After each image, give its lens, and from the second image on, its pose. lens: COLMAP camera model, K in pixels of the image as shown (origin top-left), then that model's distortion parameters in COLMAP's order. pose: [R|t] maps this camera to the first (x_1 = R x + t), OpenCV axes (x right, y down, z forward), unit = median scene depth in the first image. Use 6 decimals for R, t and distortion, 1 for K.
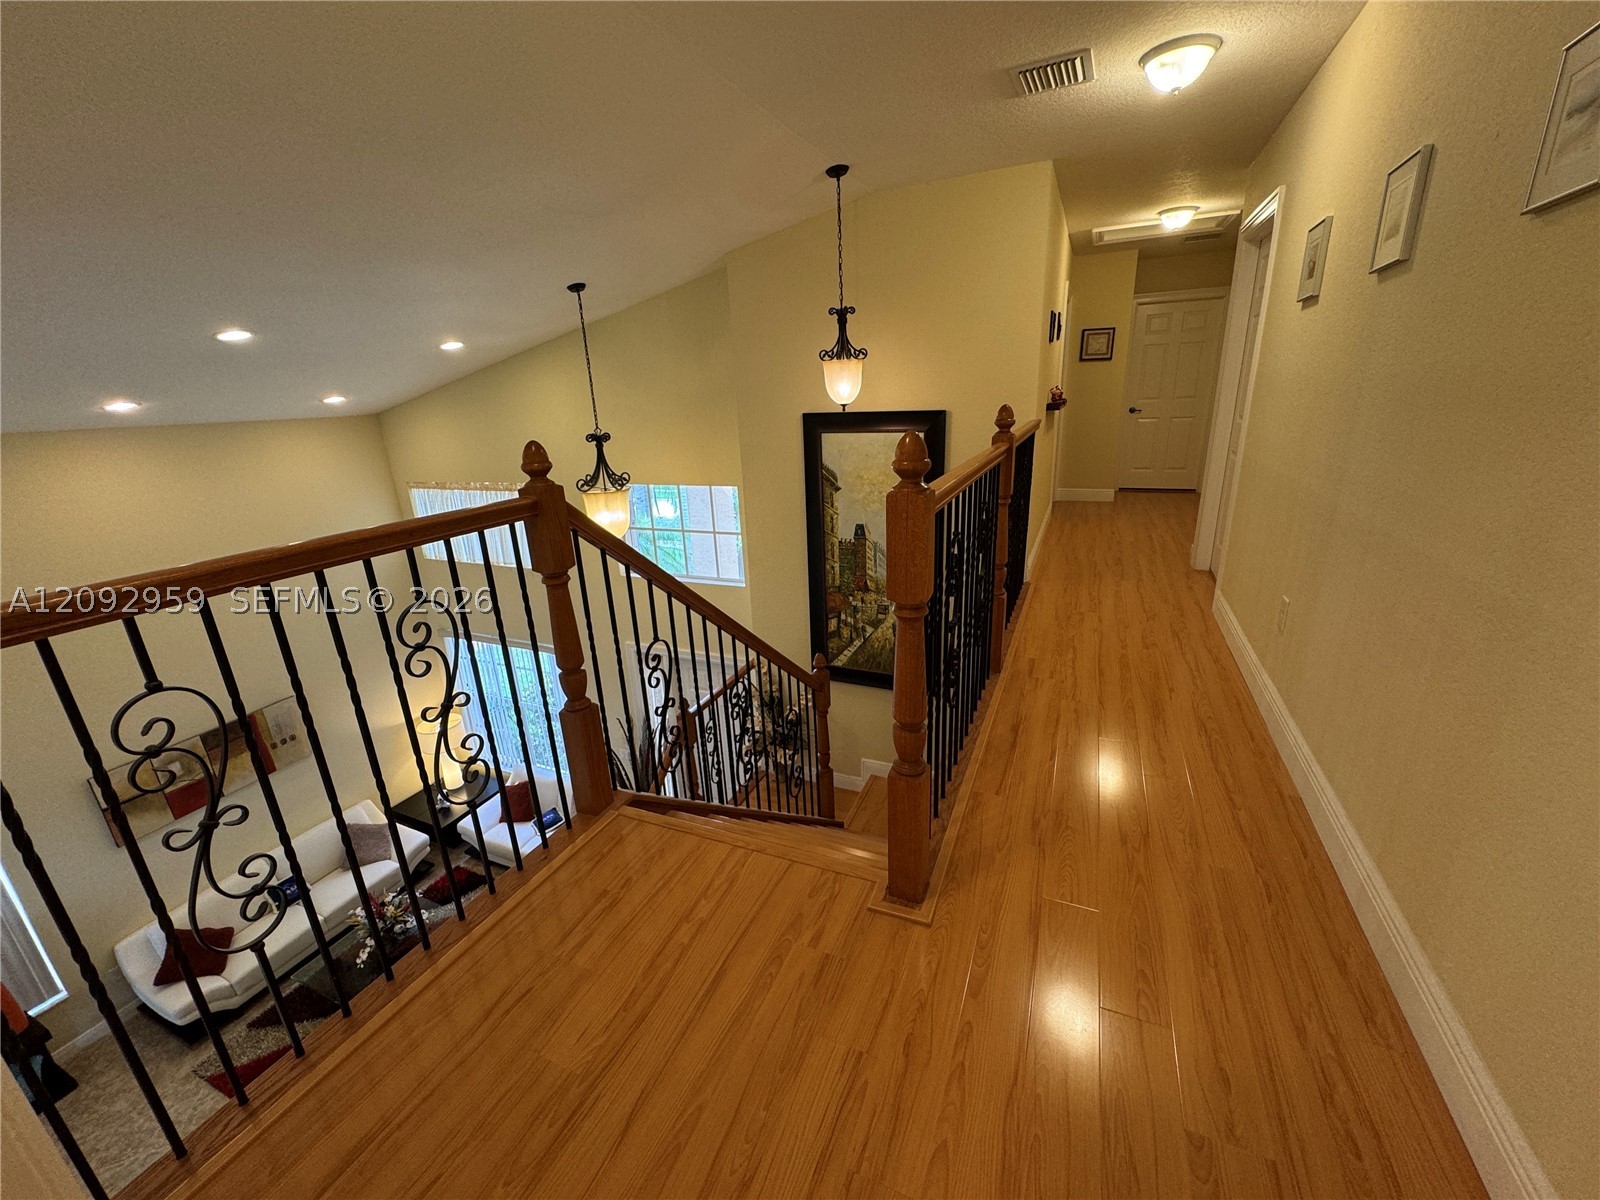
lens RADIAL K [[636.6, 0, 801.0], [0, 636.6, 595.7], [0, 0, 1]] dist [-0.005025, 0.000603]
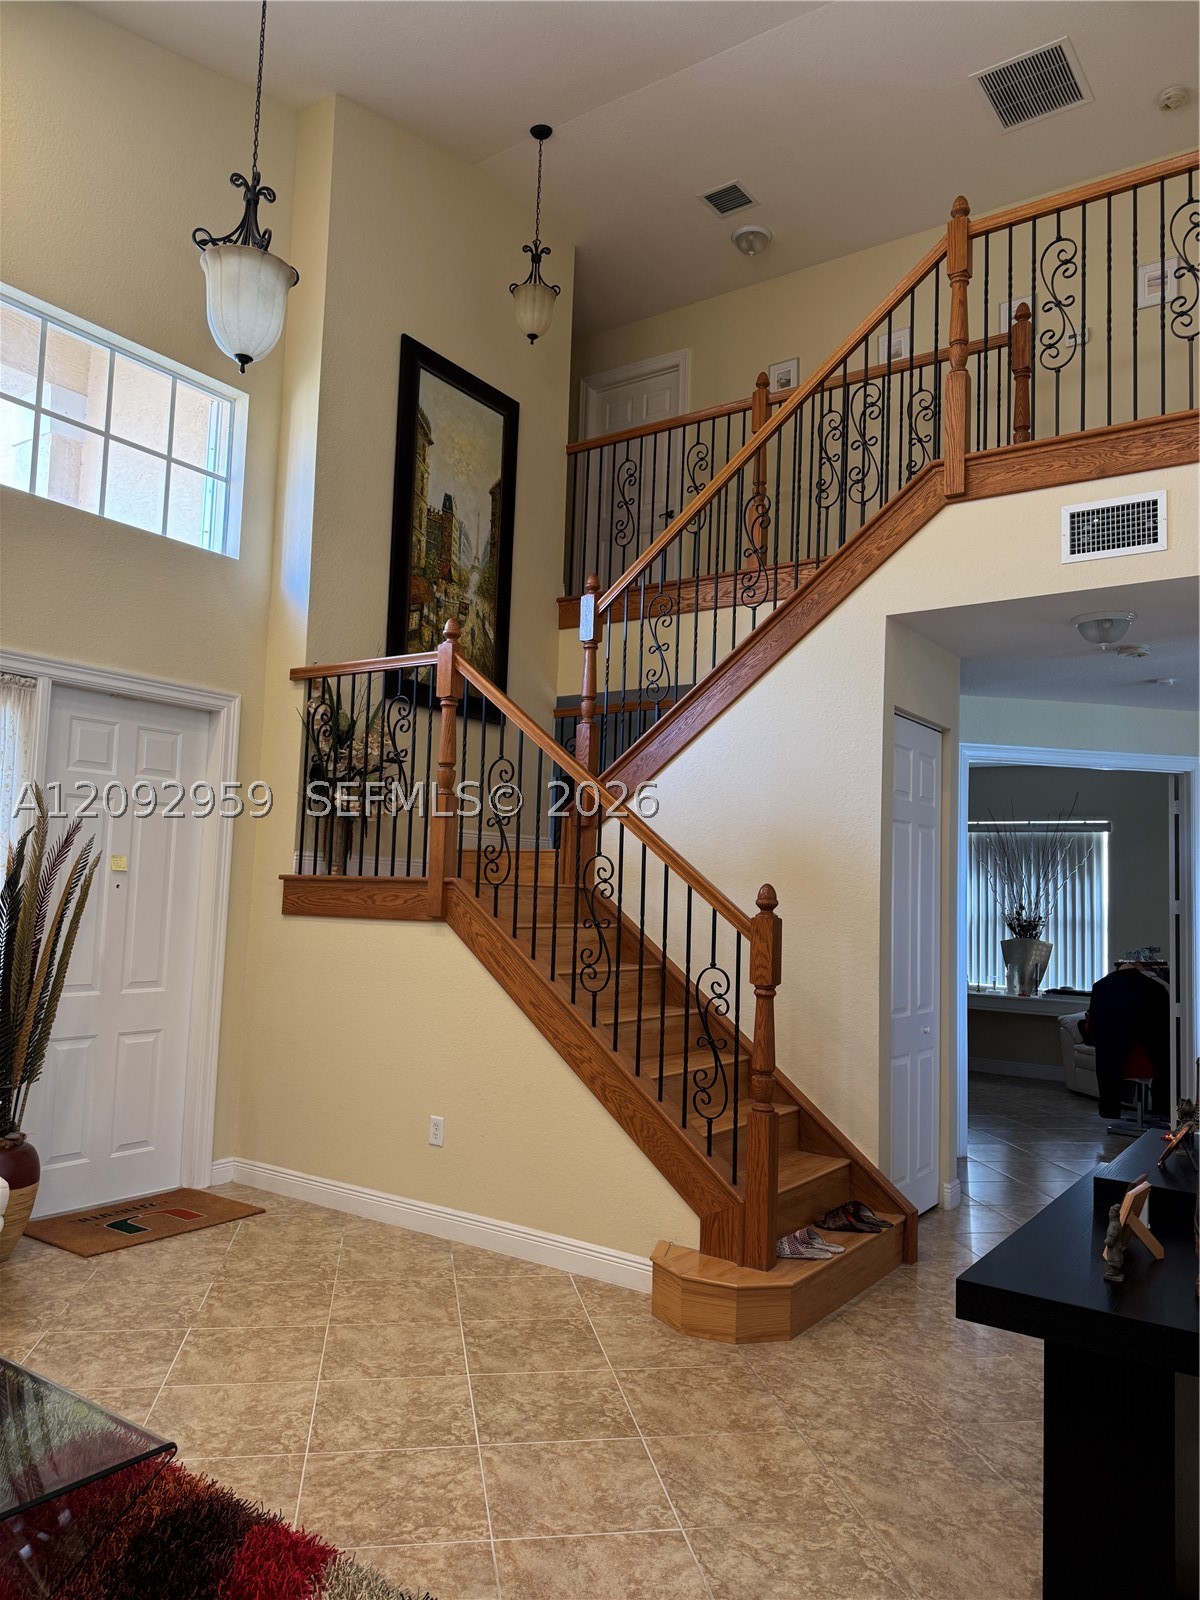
lens RADIAL K [[1124.5, 0, 587.3], [0, 1124.5, 807.5], [0, 0, 1]] dist [0.078137, -0.101605]
pose [[0.200393, 0.129898, 0.971066, -1.161770], [0.258637, 0.948995, -0.180319, 0.544364], [-0.944960, 0.287288, 0.156575, 0.683439]]
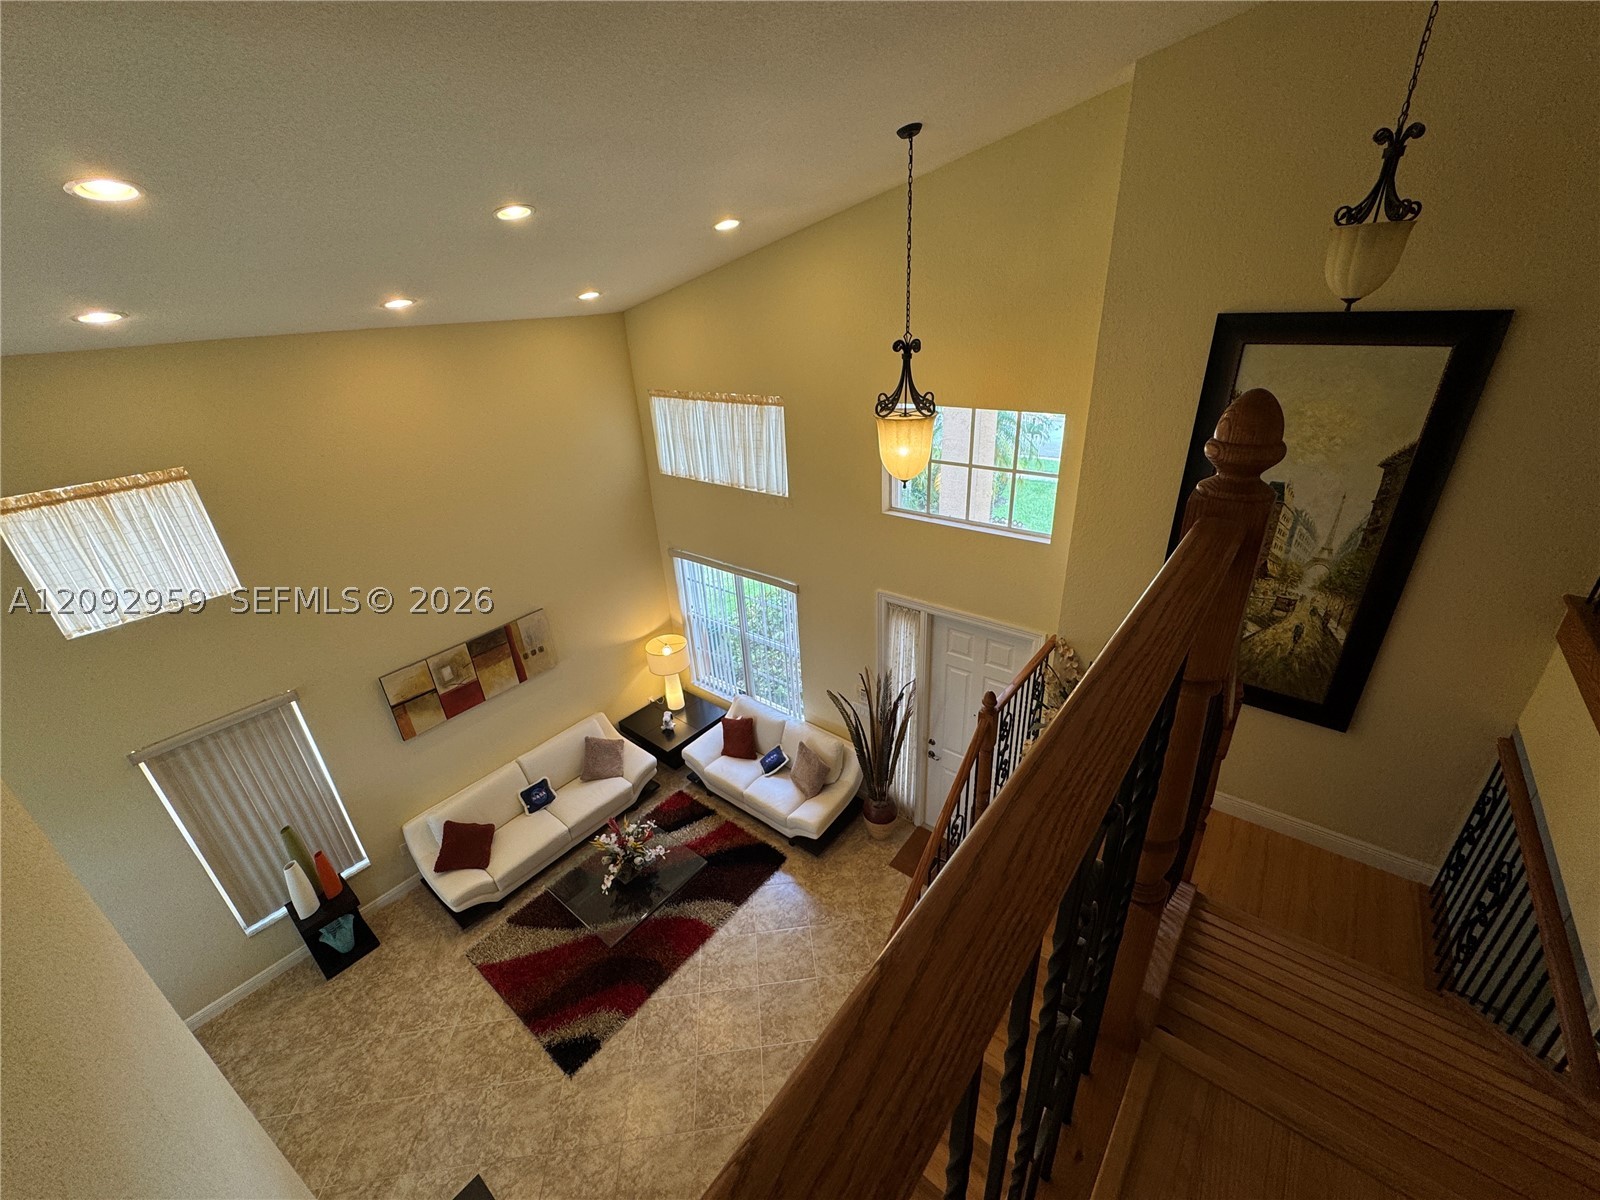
lens RADIAL K [[636.6, 0, 801.7], [0, 636.6, 596.5], [0, 0, 1]] dist [-0.005025, 0.000603]
pose [[0.966129, 0.106487, -0.235064, -0.220708], [-0.072266, 0.986088, 0.149690, -0.052653], [0.247734, -0.127633, 0.960384, 0.182382]]
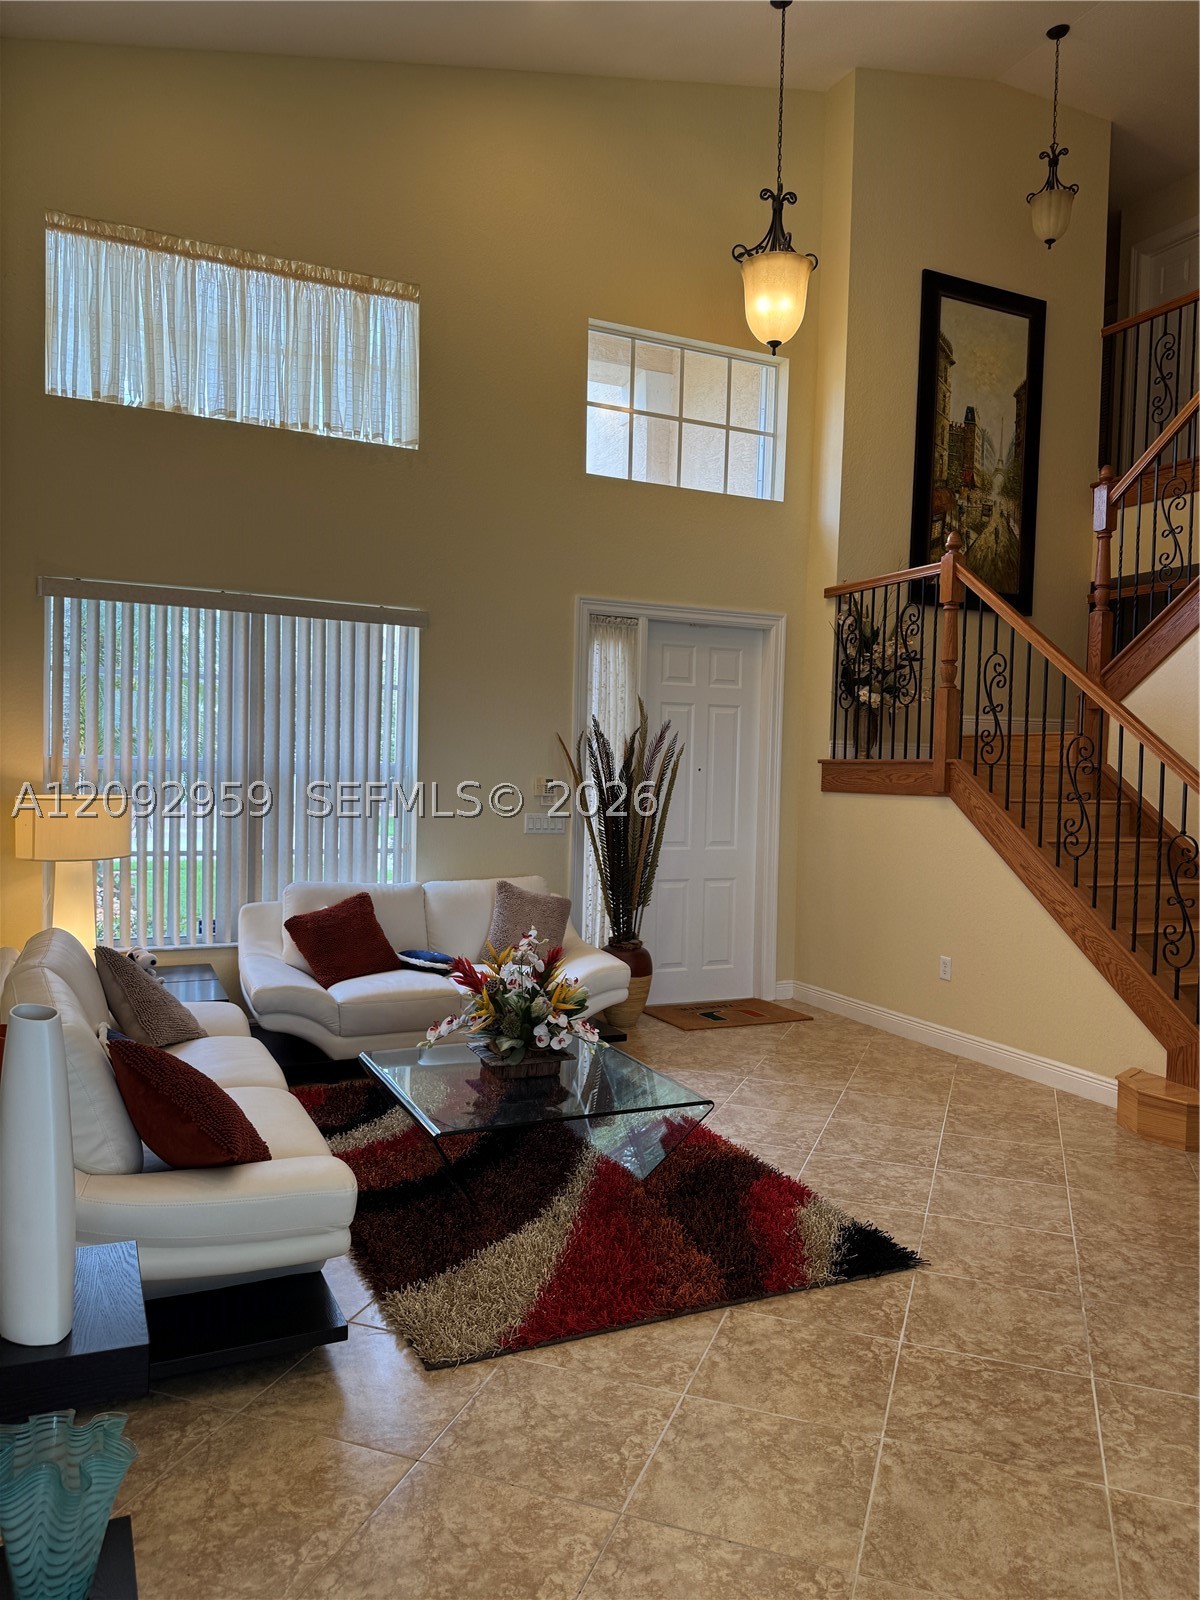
lens RADIAL K [[1124.5, 0, 597.8], [0, 1124.5, 801.6], [0, 0, 1]] dist [0.078137, -0.101605]
pose [[0.656326, 0.037081, 0.753566, -1.346169], [0.180633, 0.962021, -0.204663, 0.612230], [-0.732536, 0.270444, 0.624701, 0.511810]]
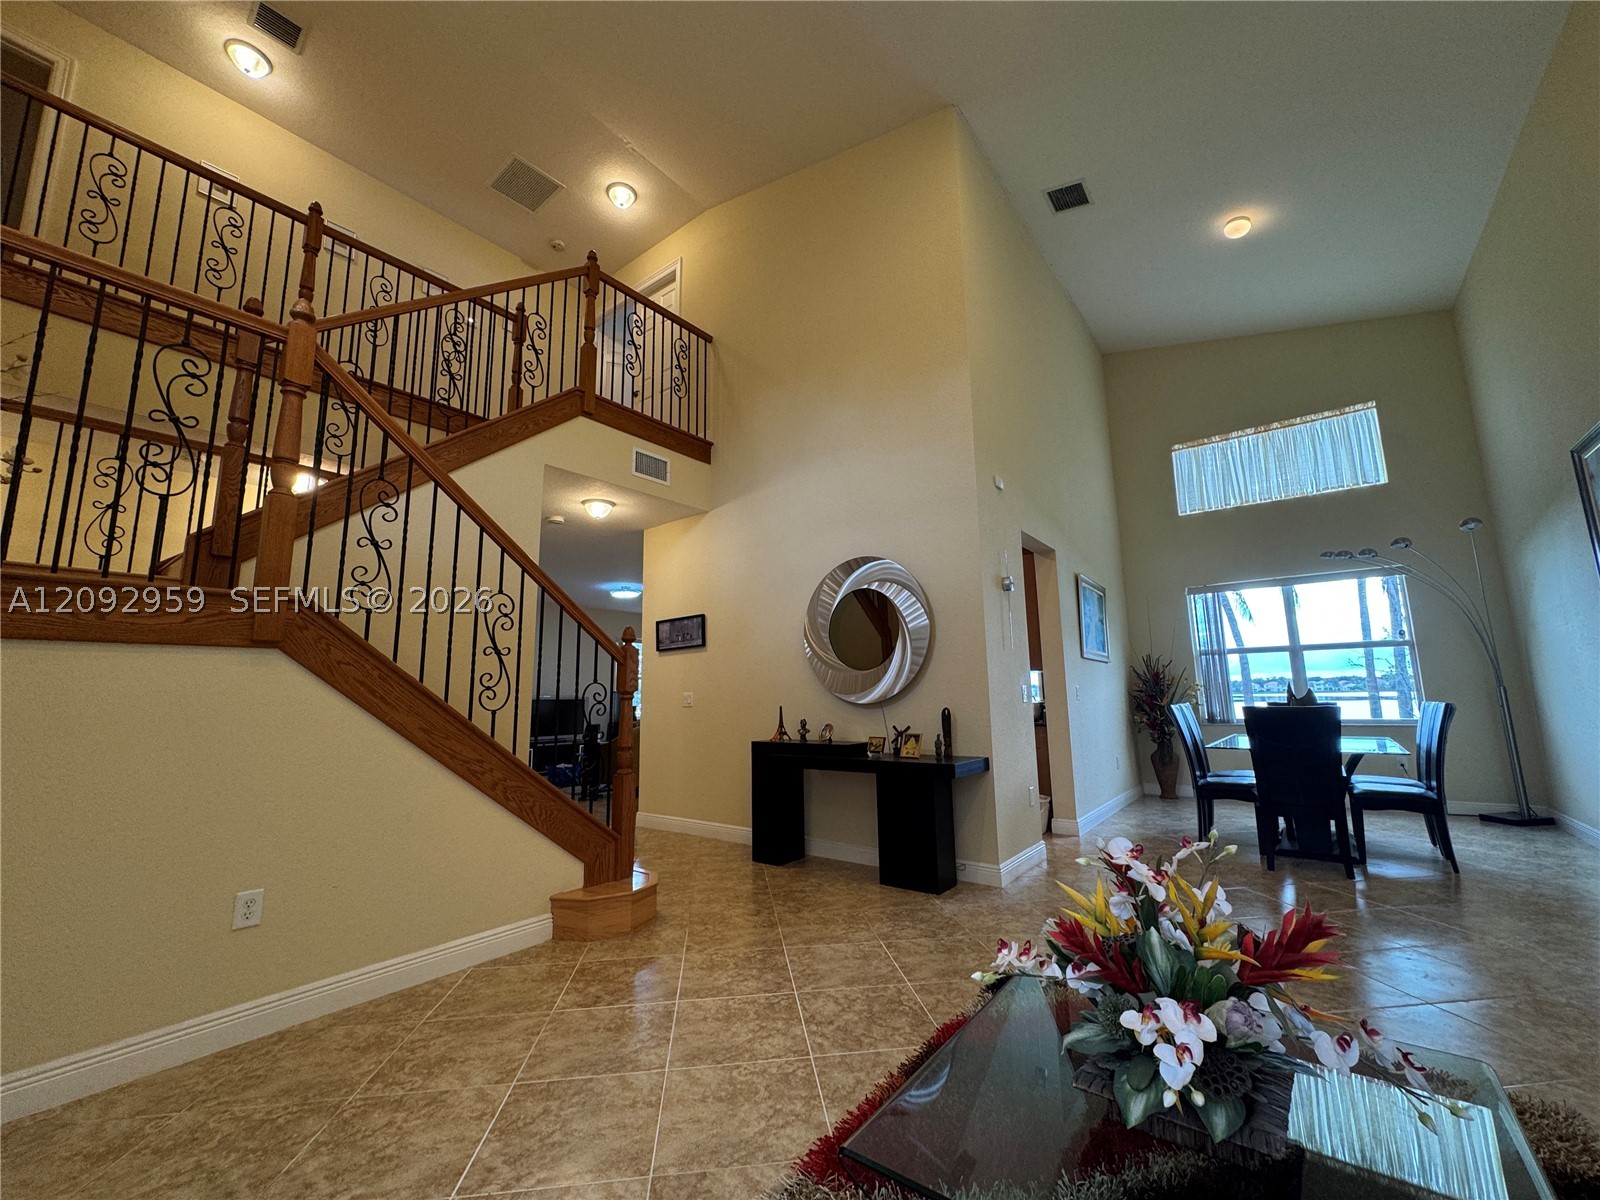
lens RADIAL K [[636.6, 0, 802.6], [0, 636.6, 605.3], [0, 0, 1]] dist [-0.005025, 0.000603]
pose [[-0.968713, 0.095318, 0.229148, -0.664260], [0.131161, 0.980456, 0.146640, 0.372758], [-0.210692, 0.172107, -0.962283, 1.377173]]
